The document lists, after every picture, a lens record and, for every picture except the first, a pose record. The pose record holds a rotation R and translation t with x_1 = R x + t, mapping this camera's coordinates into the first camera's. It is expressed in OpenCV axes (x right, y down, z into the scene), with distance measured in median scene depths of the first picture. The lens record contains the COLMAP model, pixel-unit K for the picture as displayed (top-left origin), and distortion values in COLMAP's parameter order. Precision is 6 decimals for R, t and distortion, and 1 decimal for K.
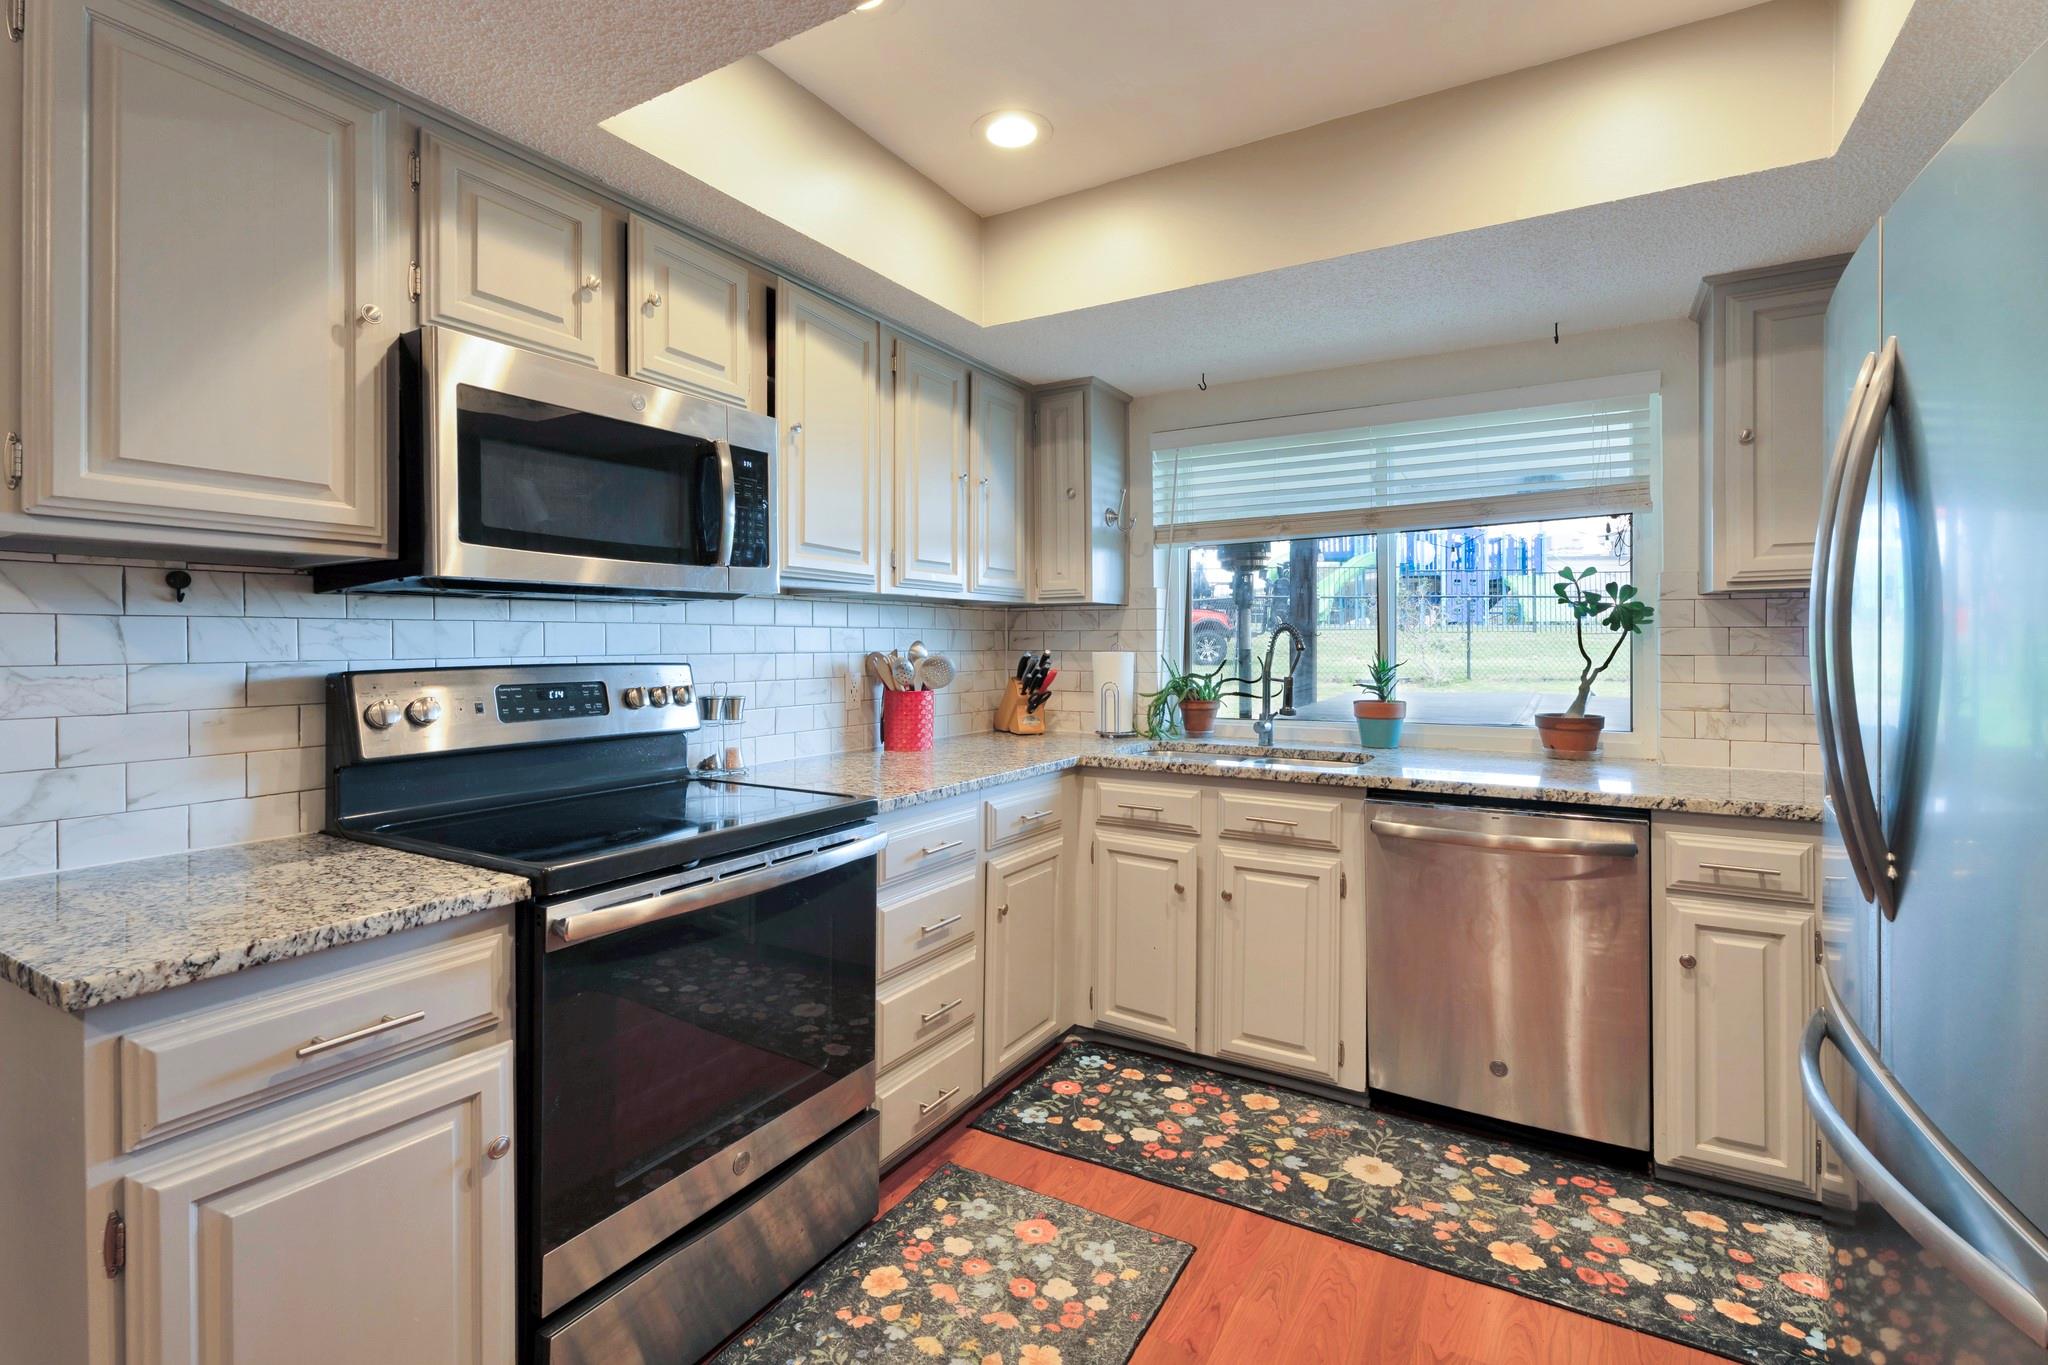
lens RADIAL K [[937.3, 0, 984.6], [0, 937.3, 650.7], [0, 0, 1]] dist [-0.000026, -0.000060]
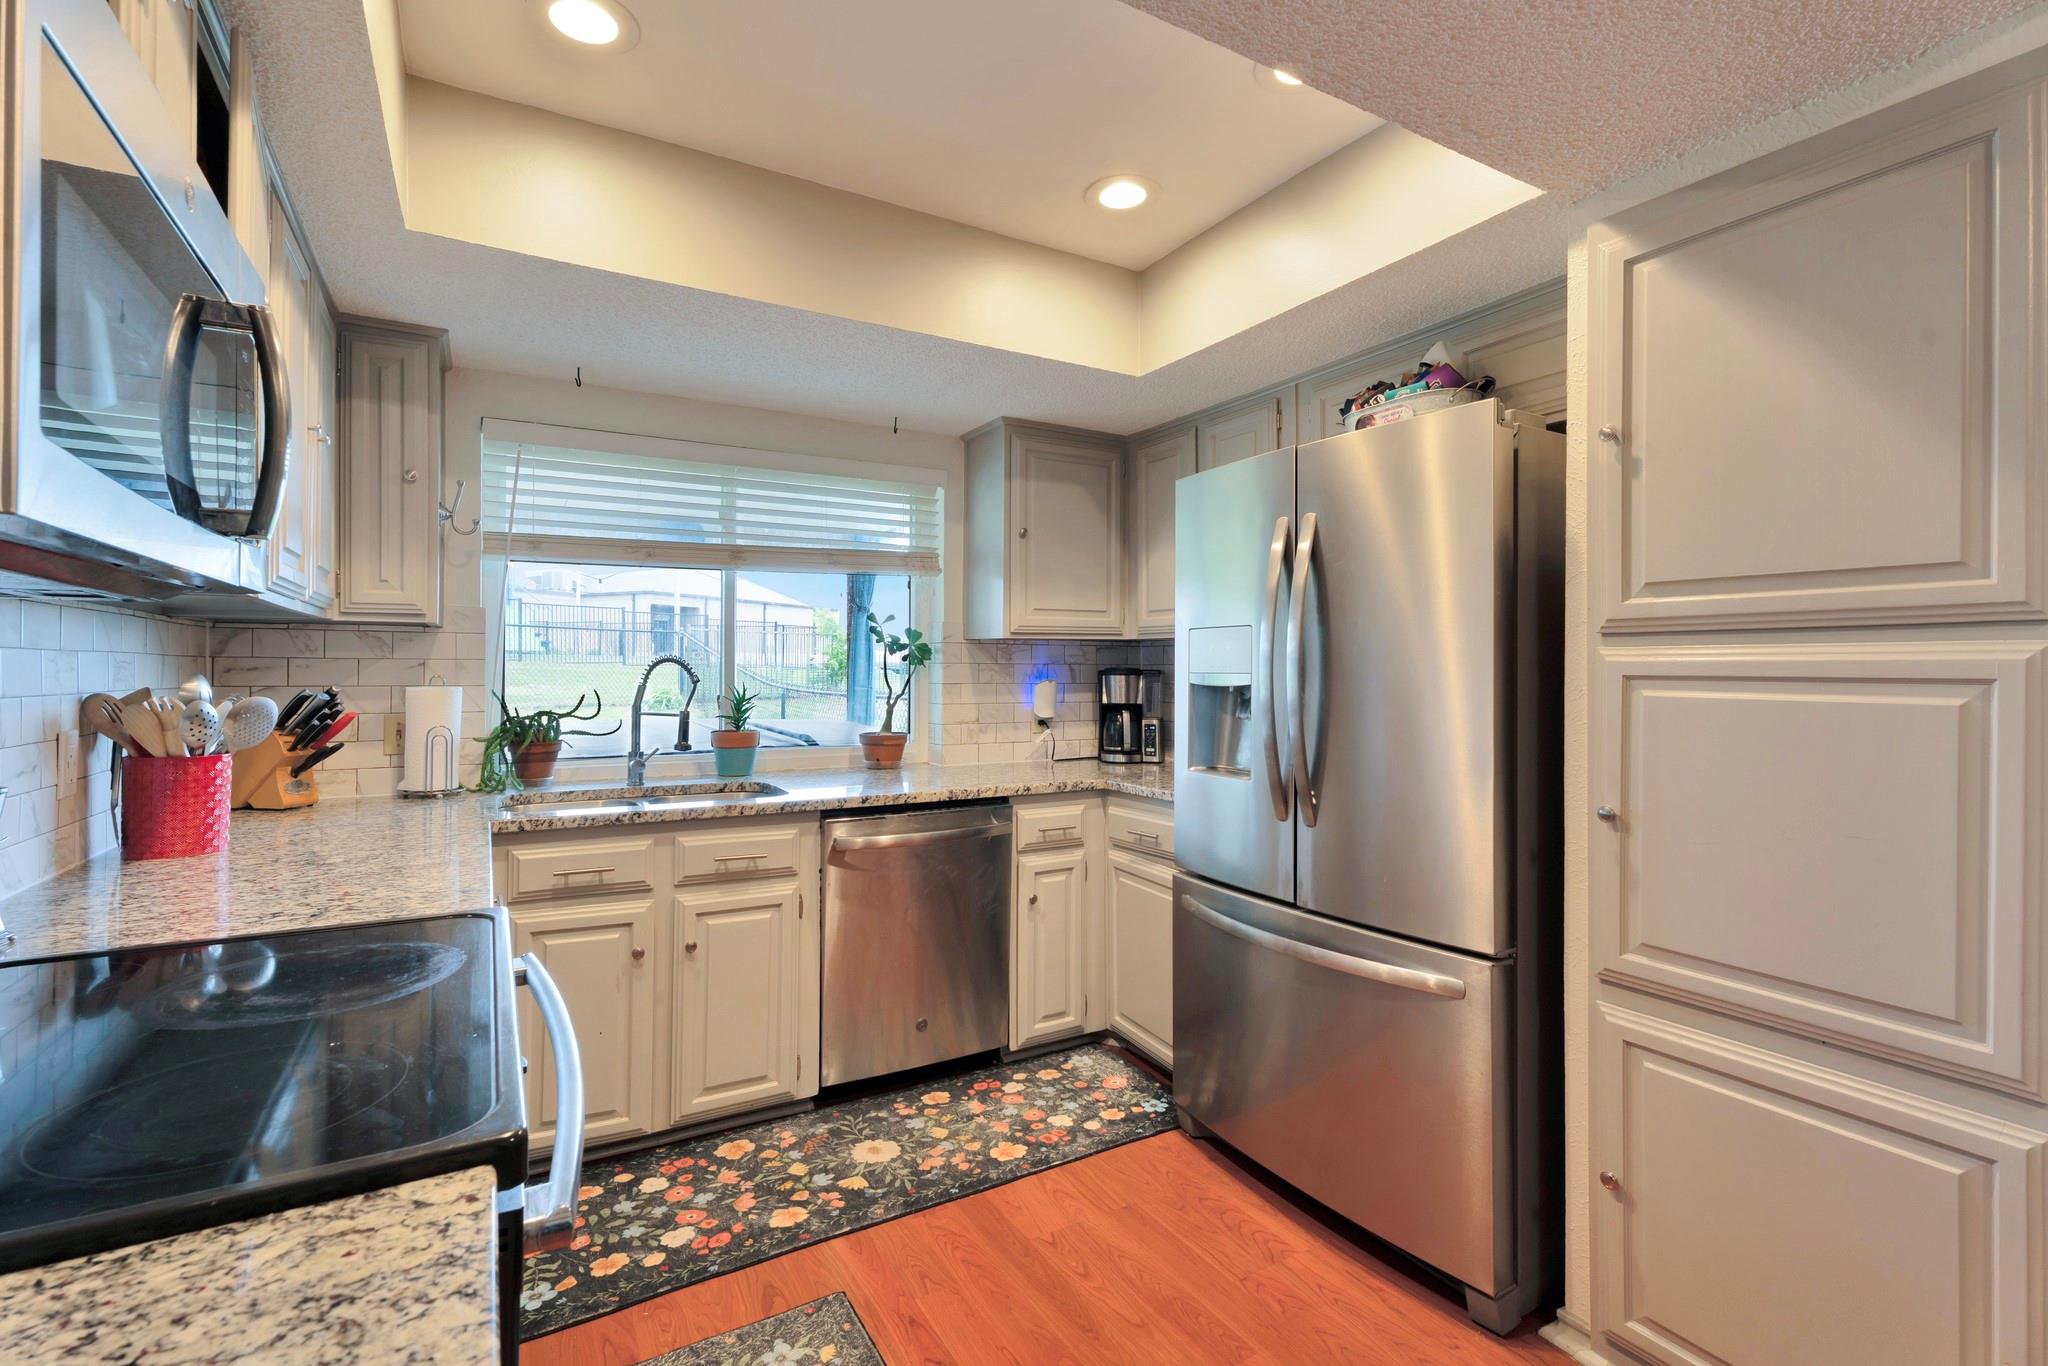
lens RADIAL K [[937.3, 0, 1018.7], [0, 937.3, 670.8], [0, 0, 1]] dist [-0.000026, -0.000060]
pose [[0.472620, 0.001905, 0.881265, -0.452901], [0.005398, 0.999973, -0.005056, -0.007857], [-0.881250, 0.007147, 0.472596, 0.299326]]
